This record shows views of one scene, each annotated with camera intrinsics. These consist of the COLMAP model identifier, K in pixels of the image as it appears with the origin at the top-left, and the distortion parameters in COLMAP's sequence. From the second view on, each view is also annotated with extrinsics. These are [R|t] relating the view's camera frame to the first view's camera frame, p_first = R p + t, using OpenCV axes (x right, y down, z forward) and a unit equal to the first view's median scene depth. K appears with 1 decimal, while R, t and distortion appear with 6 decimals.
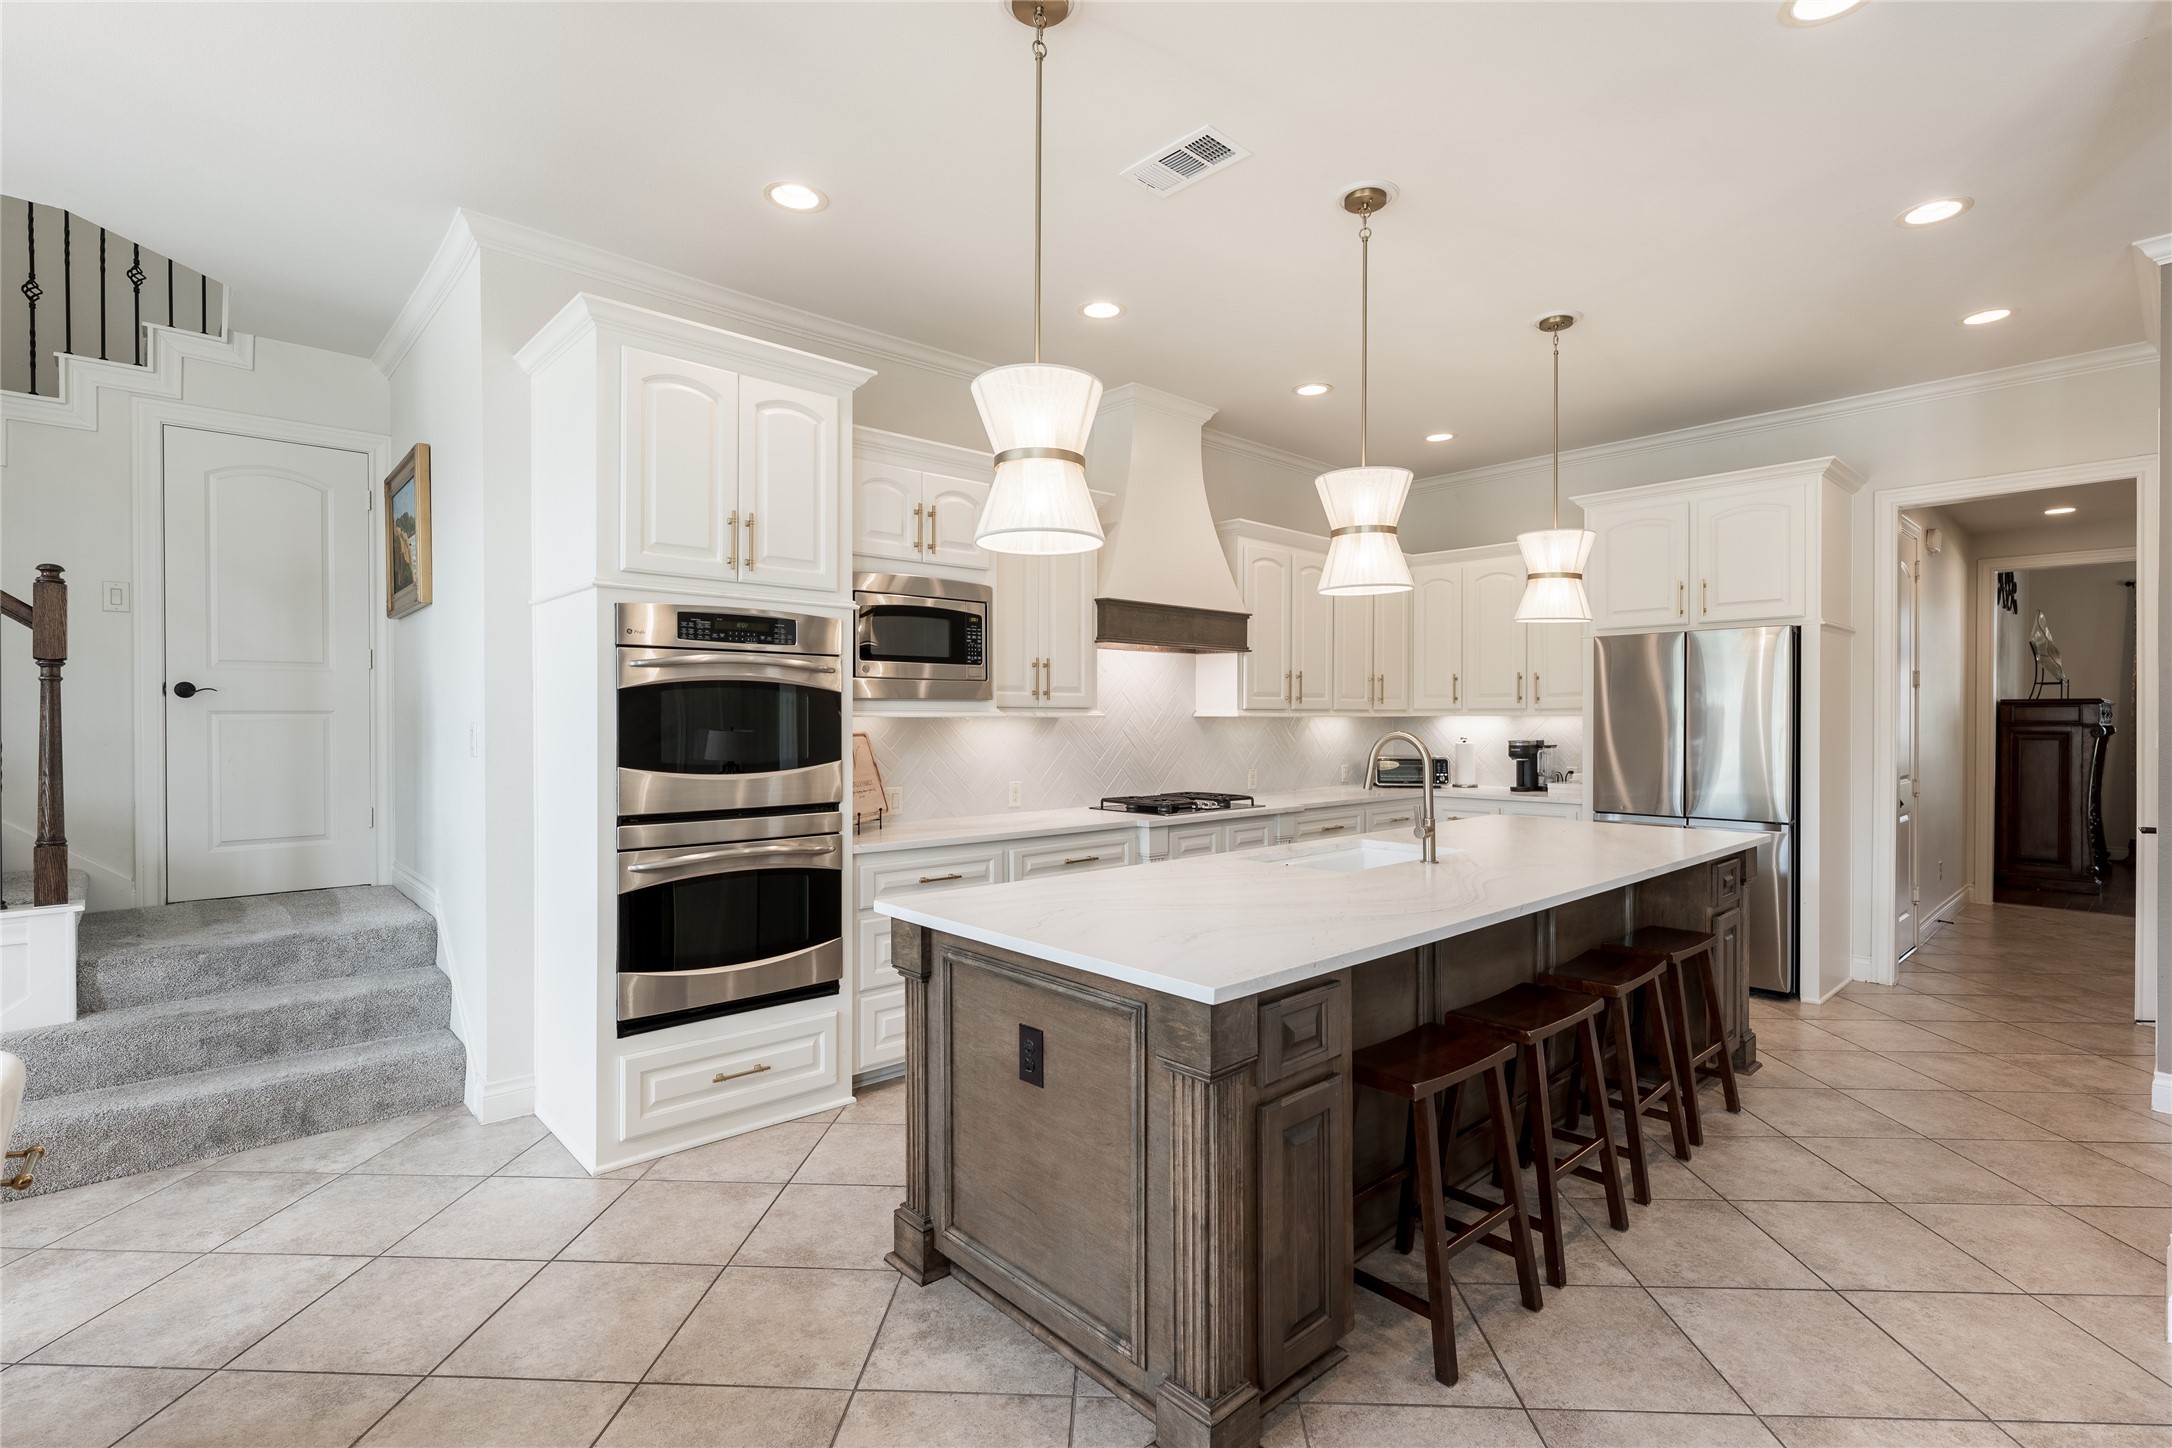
lens RADIAL K [[1008.0, 0, 1072.0], [0, 1008.0, 715.6], [0, 0, 1]] dist [-0.000028, 0.000029]
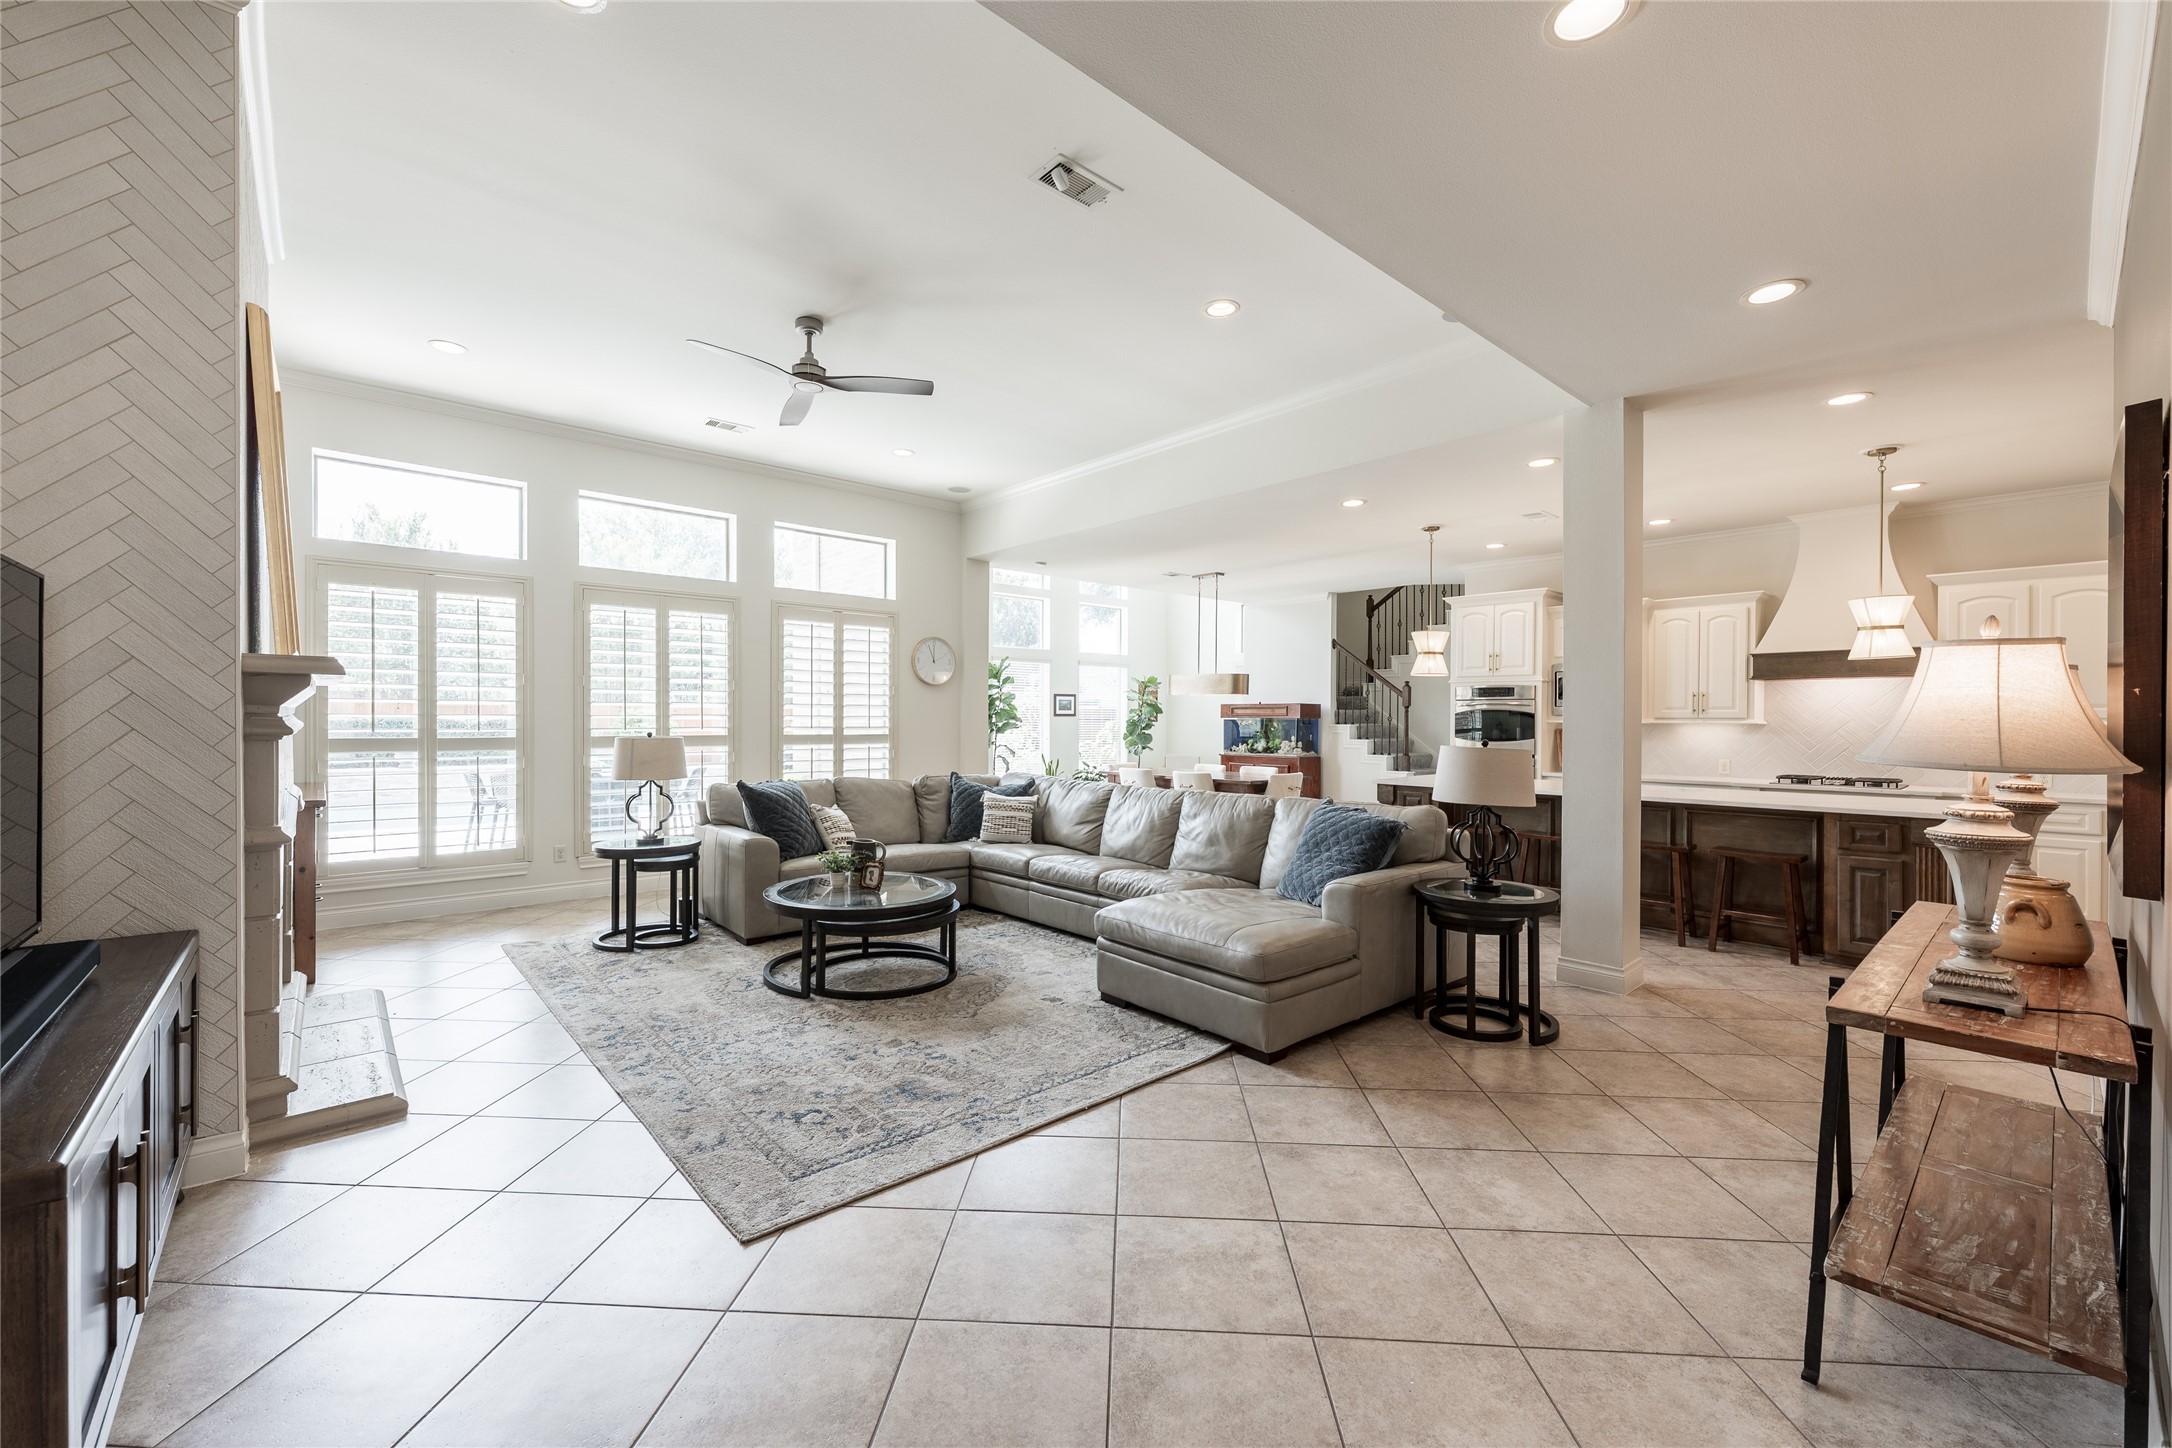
lens RADIAL K [[852.6, 0, 1083.4], [0, 852.6, 723.8], [0, 0, 1]] dist [0.000241, -0.000093]
pose [[-0.000150, 0.006170, -0.999981, 1.884996], [-0.004298, 0.999972, 0.006170, -0.002539], [0.999991, 0.004298, -0.000123, -0.186229]]
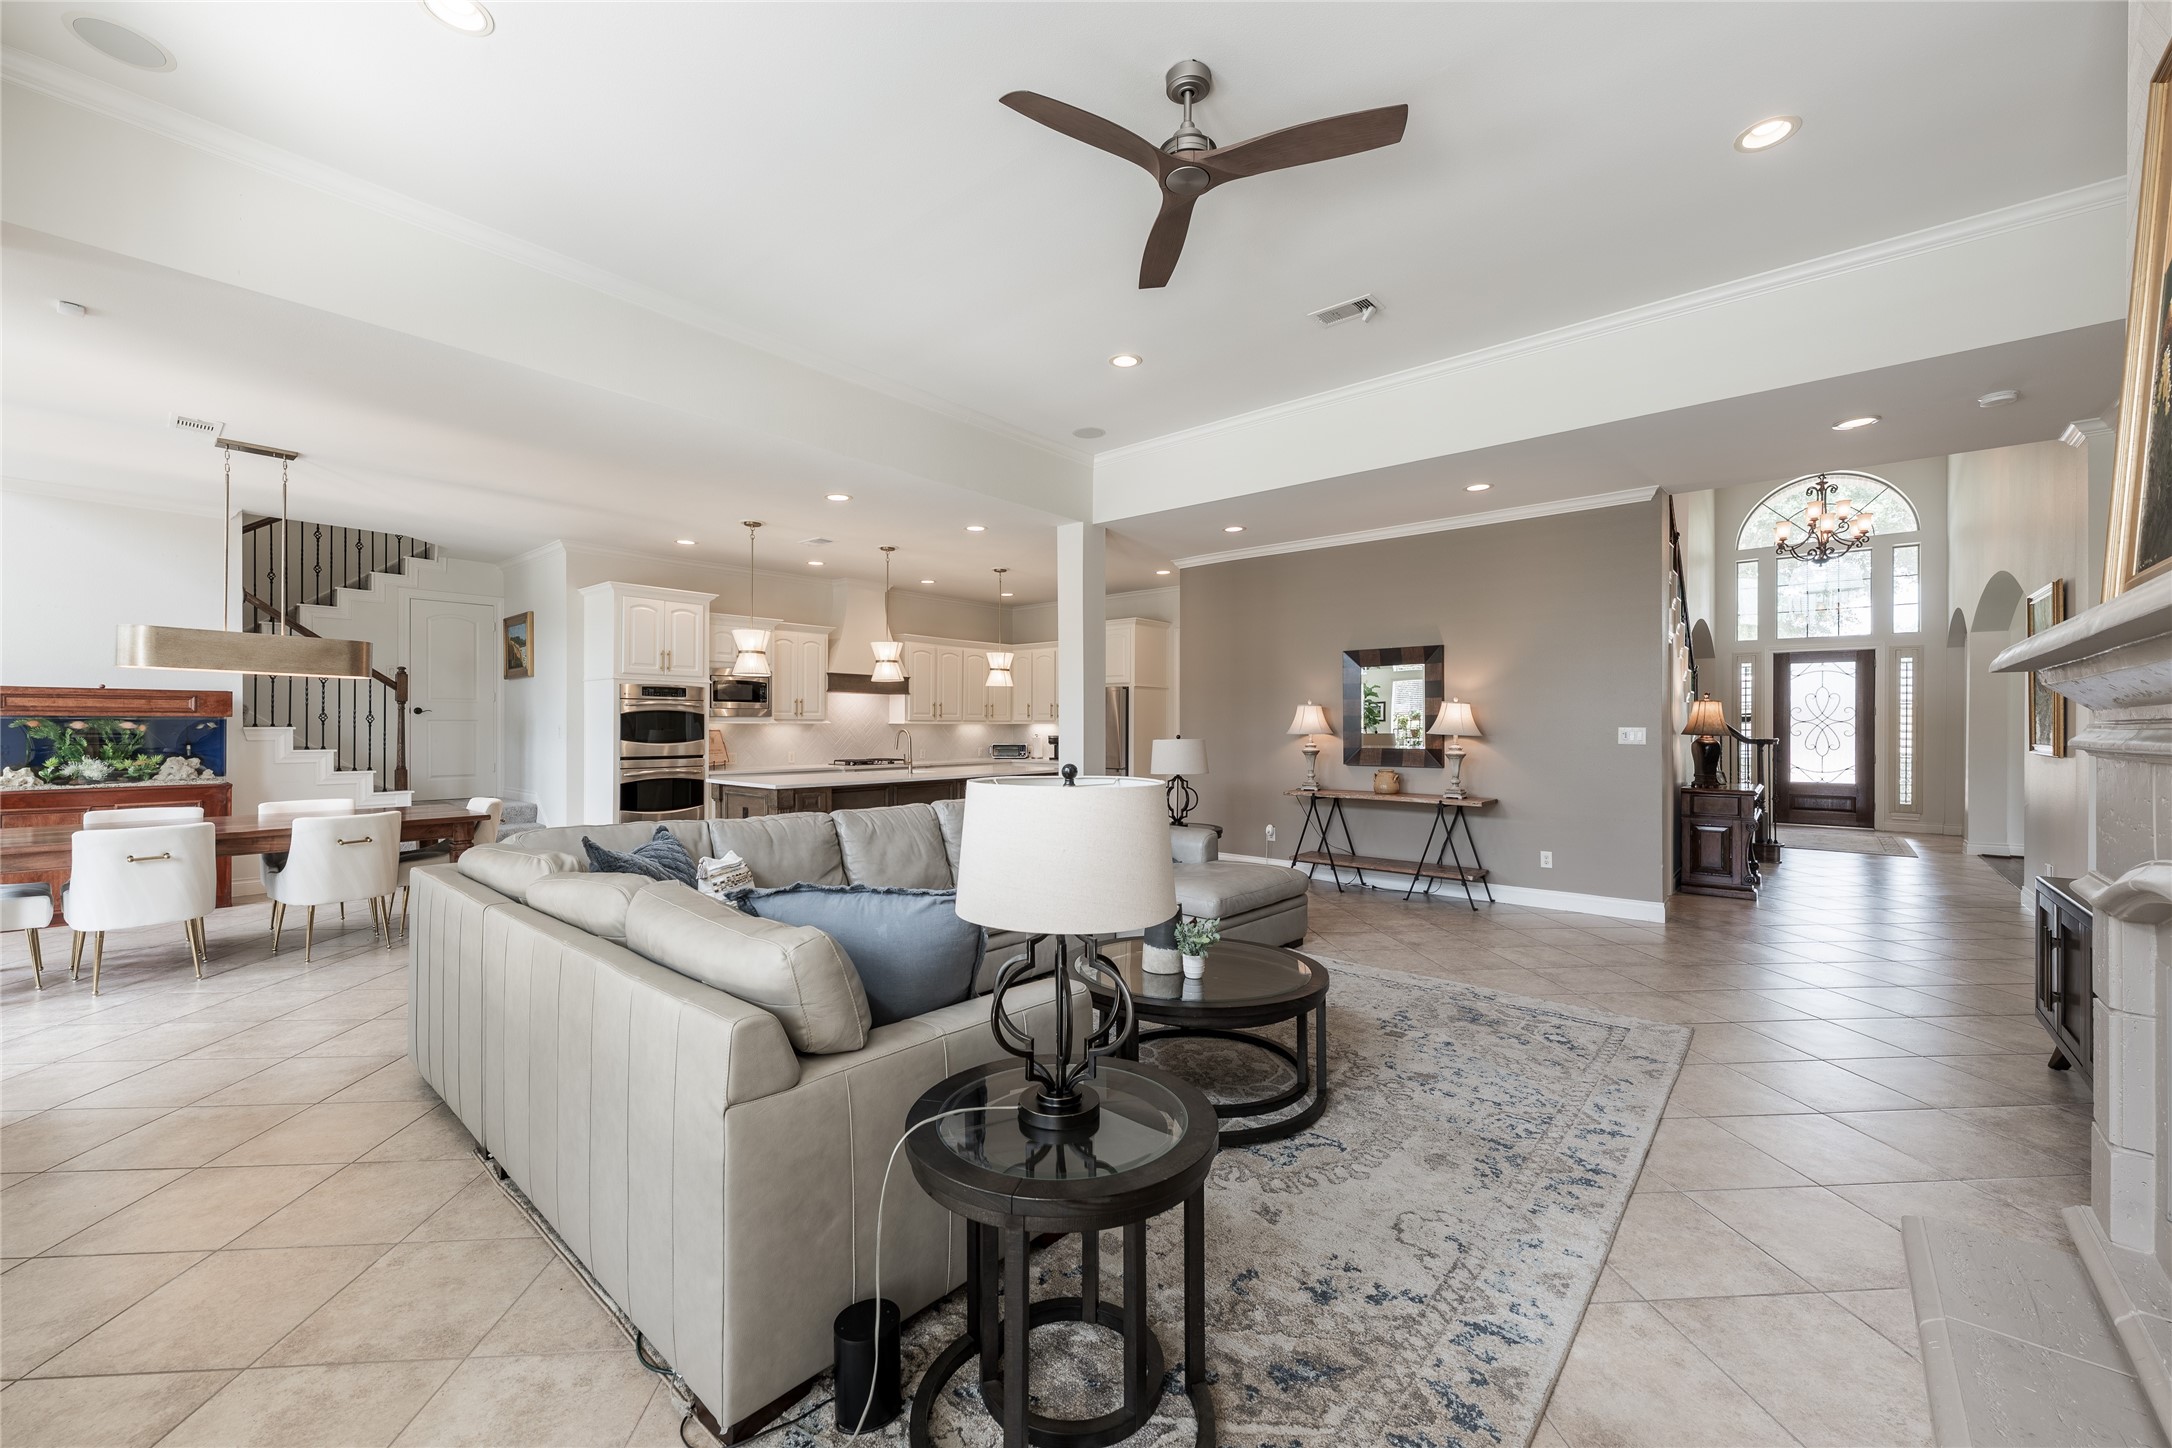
lens RADIAL K [[852.6, 0, 1083.4], [0, 852.6, 723.8], [0, 0, 1]] dist [0.000241, -0.000093]
pose [[0.992029, 0.002088, 0.125991, 0.463622], [-0.002027, 0.999998, -0.000615, 0.002750], [-0.125992, 0.000355, 0.992031, -1.320970]]
